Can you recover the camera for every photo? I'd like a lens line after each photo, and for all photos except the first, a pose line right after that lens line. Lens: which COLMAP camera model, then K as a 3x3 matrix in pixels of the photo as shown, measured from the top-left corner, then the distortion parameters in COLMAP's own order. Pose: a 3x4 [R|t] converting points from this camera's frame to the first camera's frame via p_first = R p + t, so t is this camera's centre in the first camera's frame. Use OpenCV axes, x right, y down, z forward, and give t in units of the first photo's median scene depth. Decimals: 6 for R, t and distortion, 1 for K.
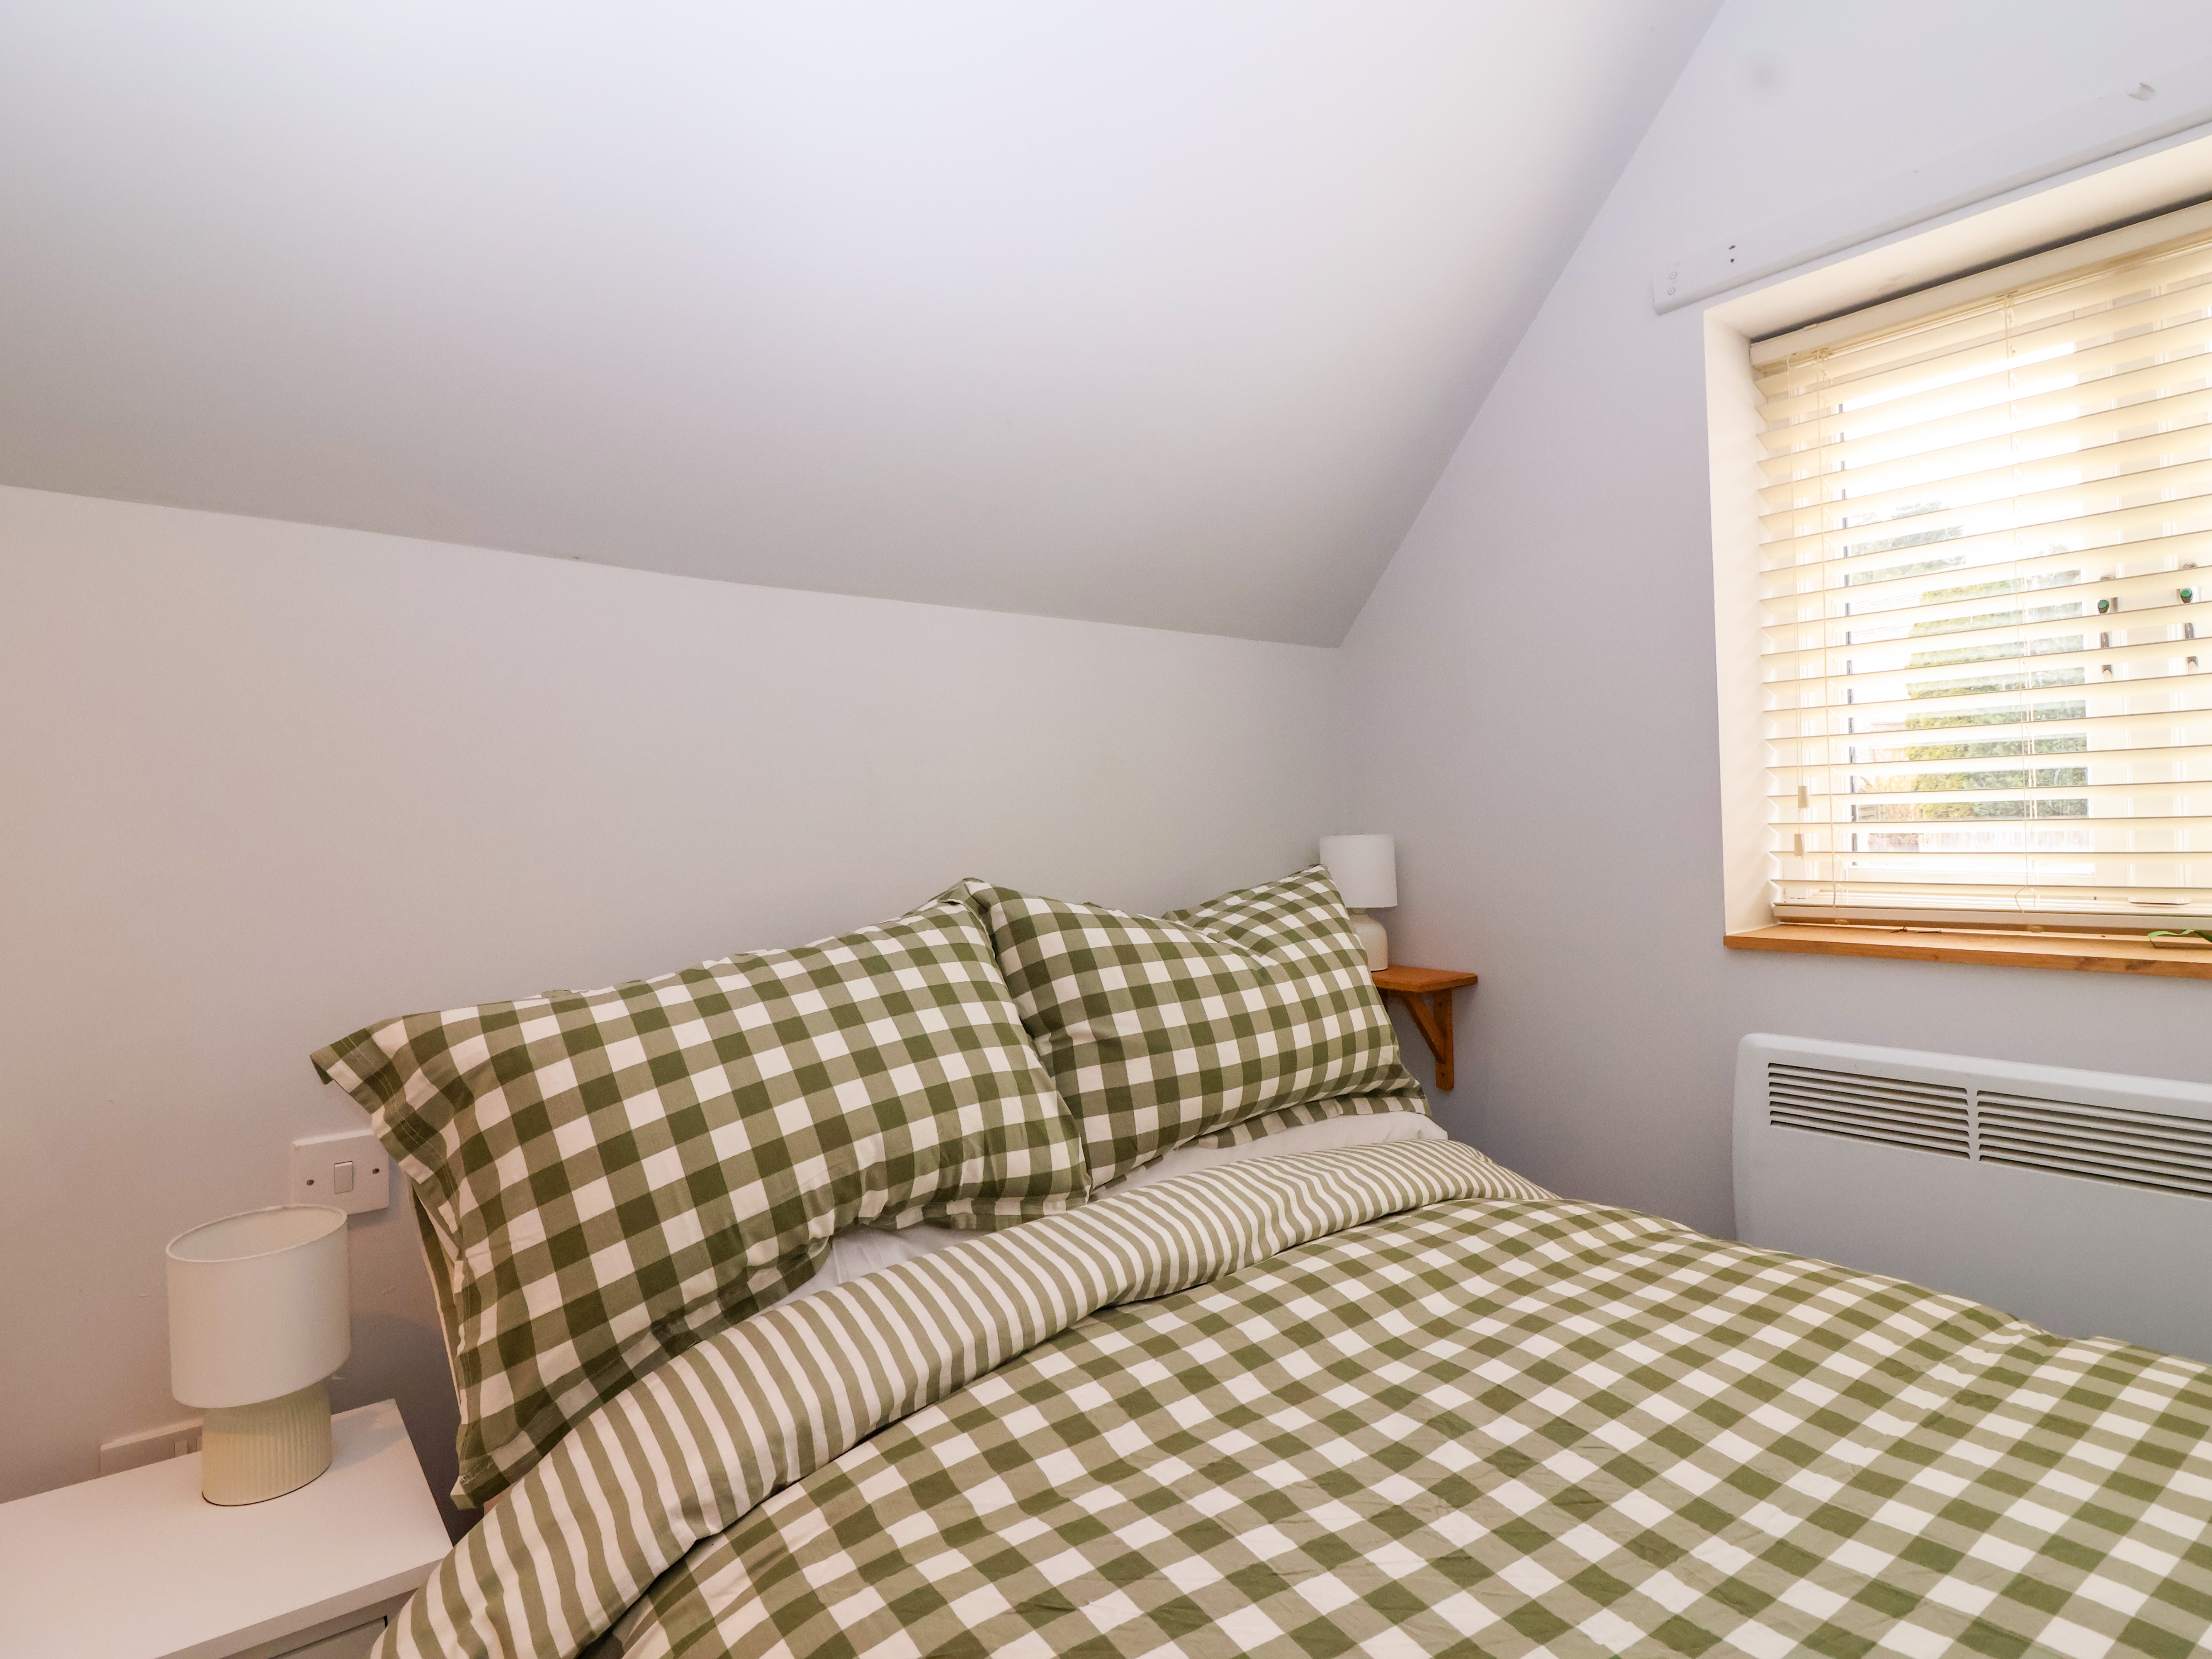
lens RADIAL K [[1168.8, 0, 1123.5], [0, 1168.8, 802.7], [0, 0, 1]] dist [0.005246, -0.015582]
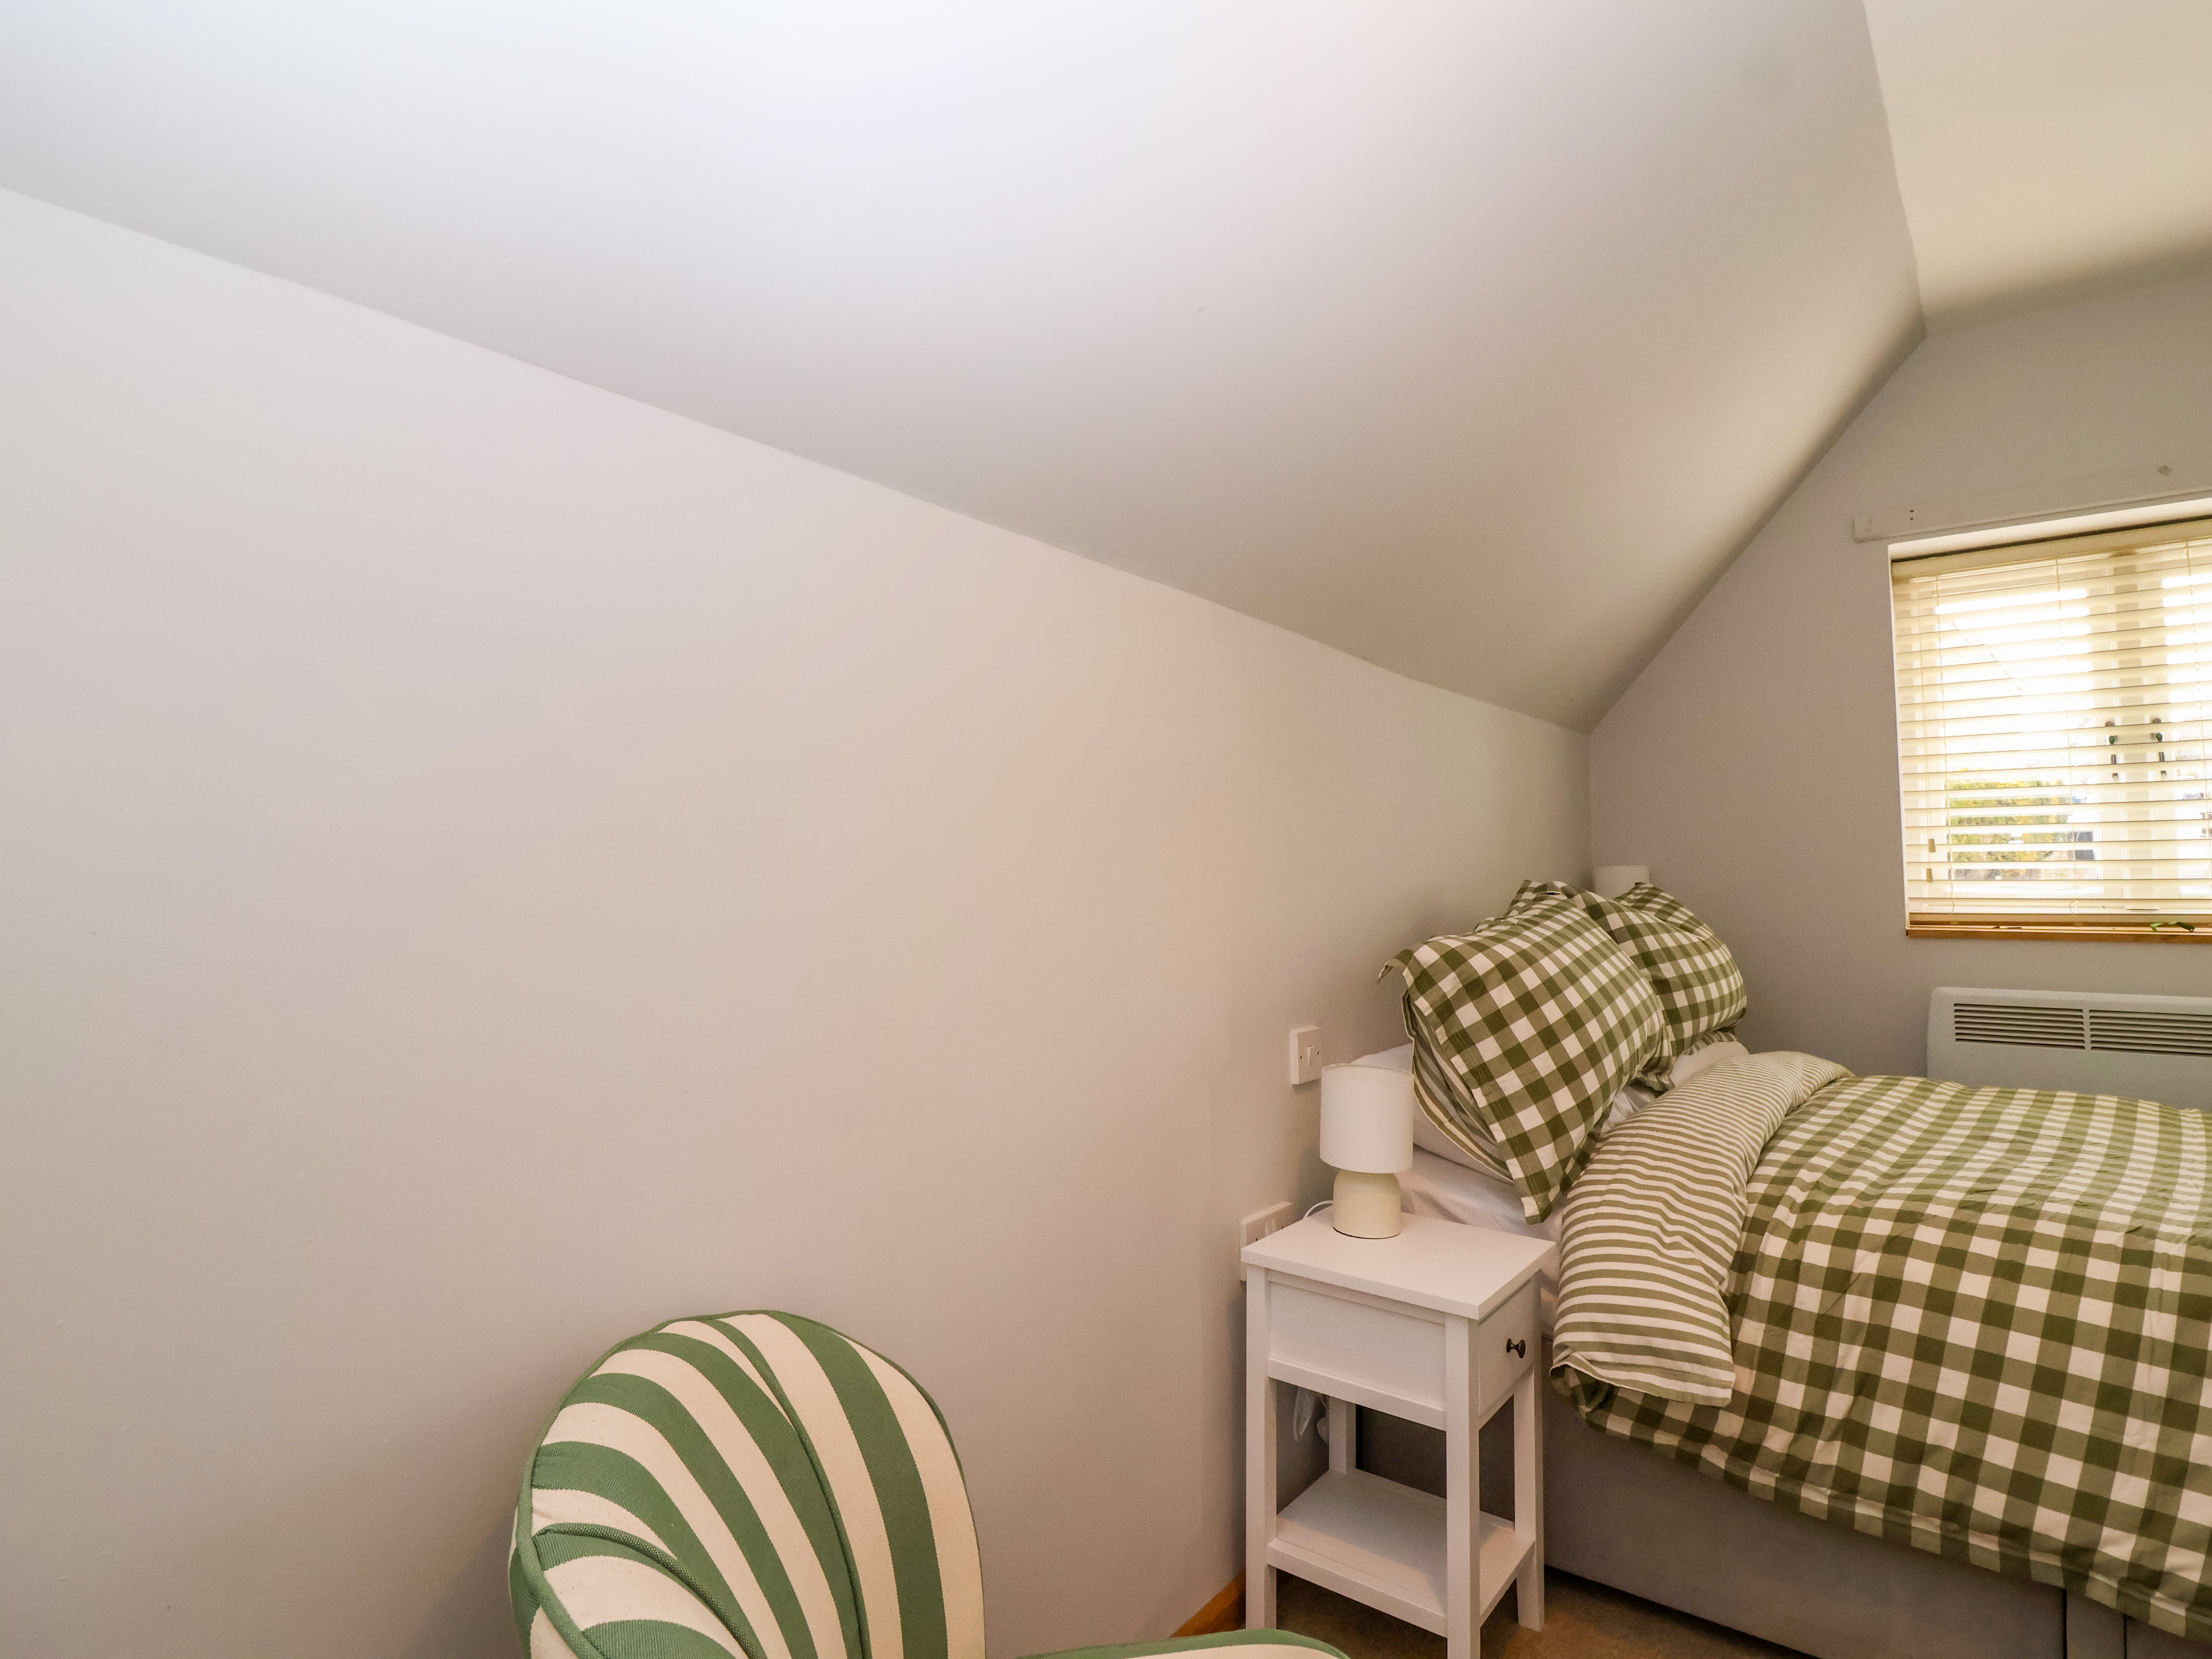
lens RADIAL K [[1168.8, 0, 1123.5], [0, 1168.8, 802.7], [0, 0, 1]] dist [0.005246, -0.015582]
pose [[0.966534, 0.033834, 0.254297, -1.062674], [-0.022060, 0.998555, -0.049012, 0.046264], [-0.255587, 0.041762, 0.965884, -0.323407]]
